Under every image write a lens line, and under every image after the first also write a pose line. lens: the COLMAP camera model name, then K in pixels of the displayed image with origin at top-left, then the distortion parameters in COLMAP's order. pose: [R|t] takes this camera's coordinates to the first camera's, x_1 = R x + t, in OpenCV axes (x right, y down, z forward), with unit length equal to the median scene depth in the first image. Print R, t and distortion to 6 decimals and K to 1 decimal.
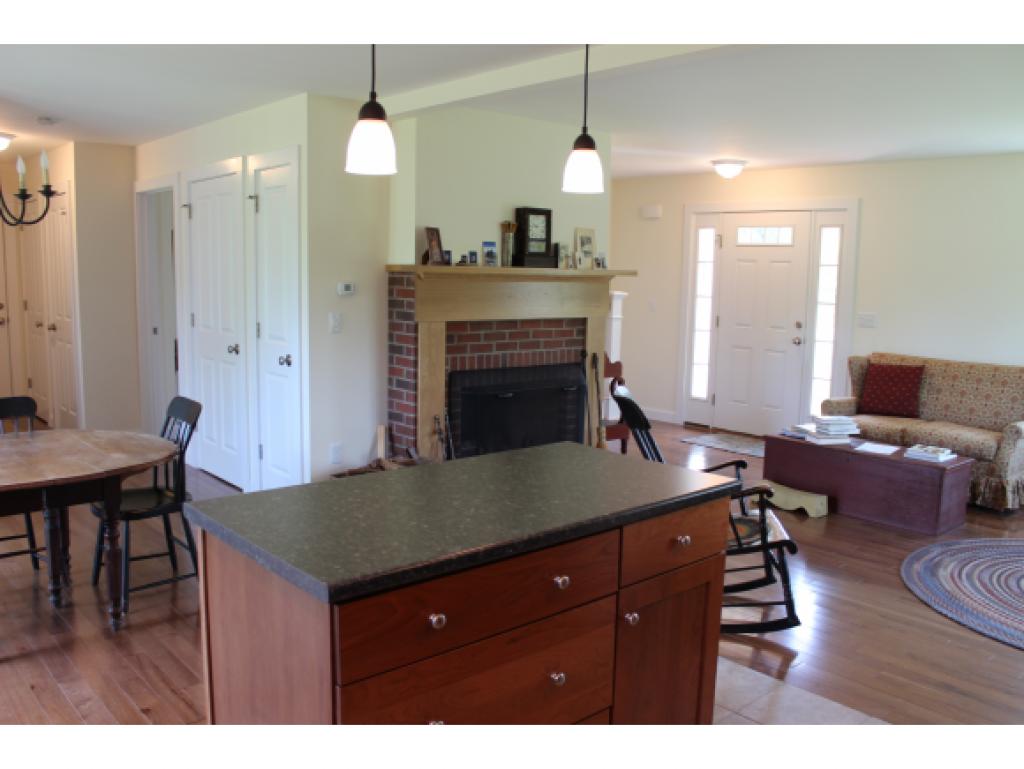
lens RADIAL K [[854.6, 0, 510.8], [0, 854.6, 389.2], [0, 0, 1]] dist [-0.171043, 0.153276]
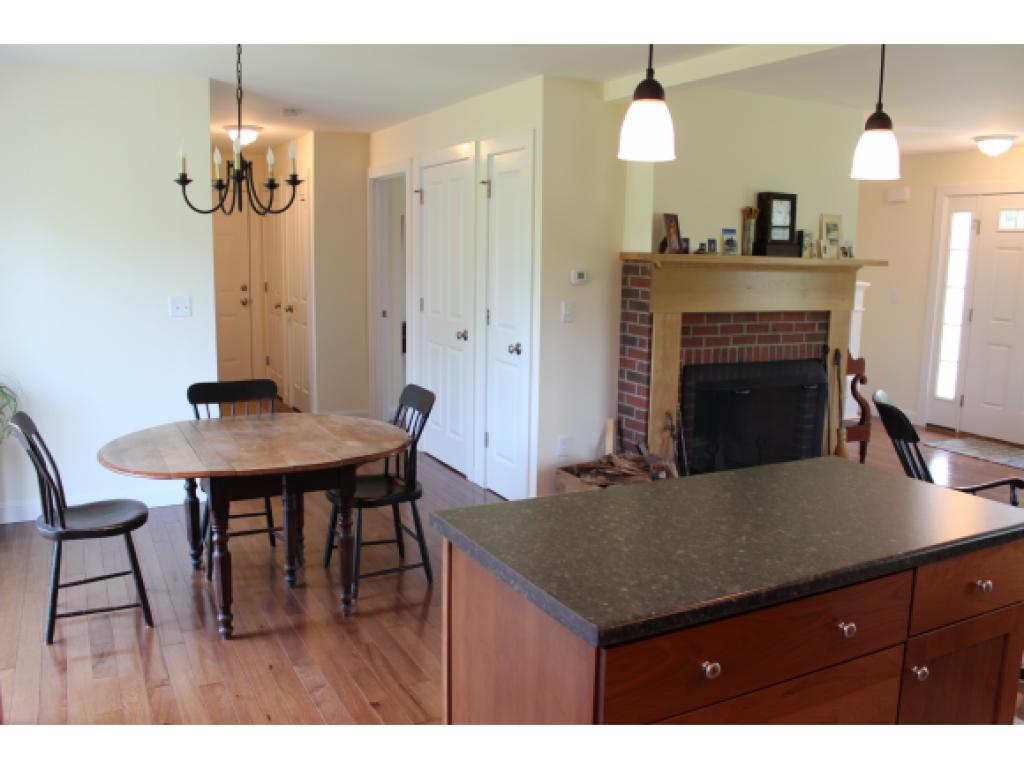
lens RADIAL K [[854.6, 0, 510.8], [0, 854.6, 389.2], [0, 0, 1]] dist [-0.171043, 0.153276]
pose [[0.969485, 0.035807, -0.242523, -0.028370], [-0.030862, 0.999232, 0.024158, -0.010782], [0.243201, -0.015936, 0.969845, 0.033535]]
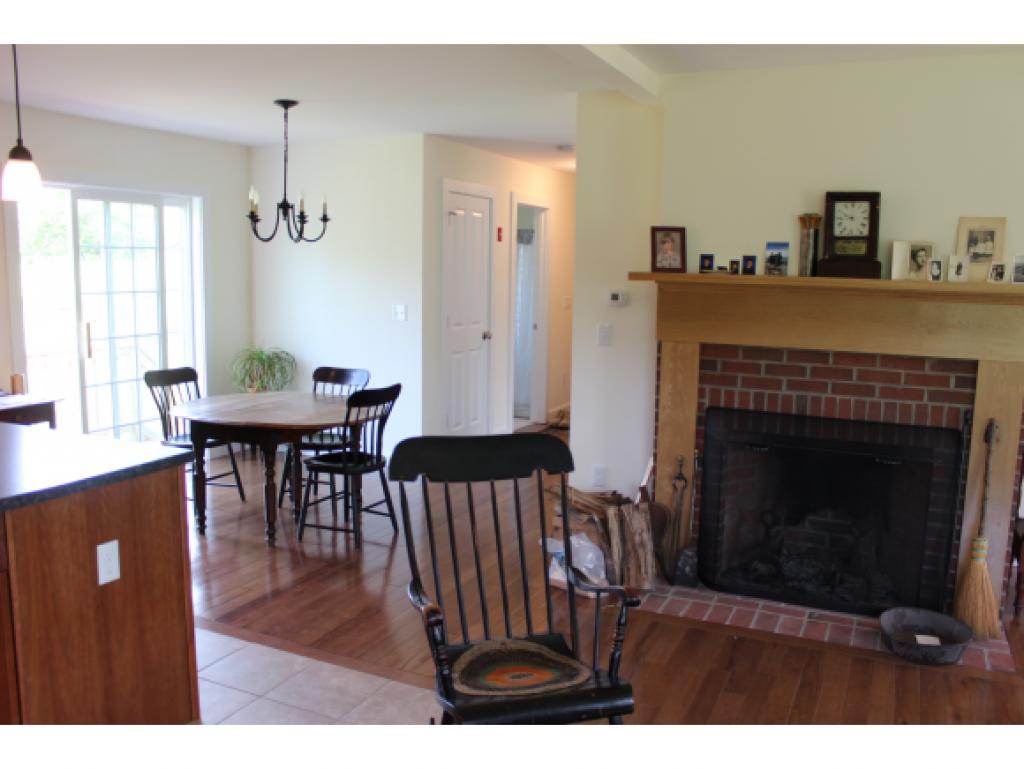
lens RADIAL K [[854.6, 0, 510.8], [0, 854.6, 389.2], [0, 0, 1]] dist [-0.171043, 0.153276]
pose [[0.386107, 0.115105, -0.915244, 0.583179], [-0.137687, 0.988261, 0.066203, -0.063597], [0.912120, 0.100456, 0.397423, 0.516197]]
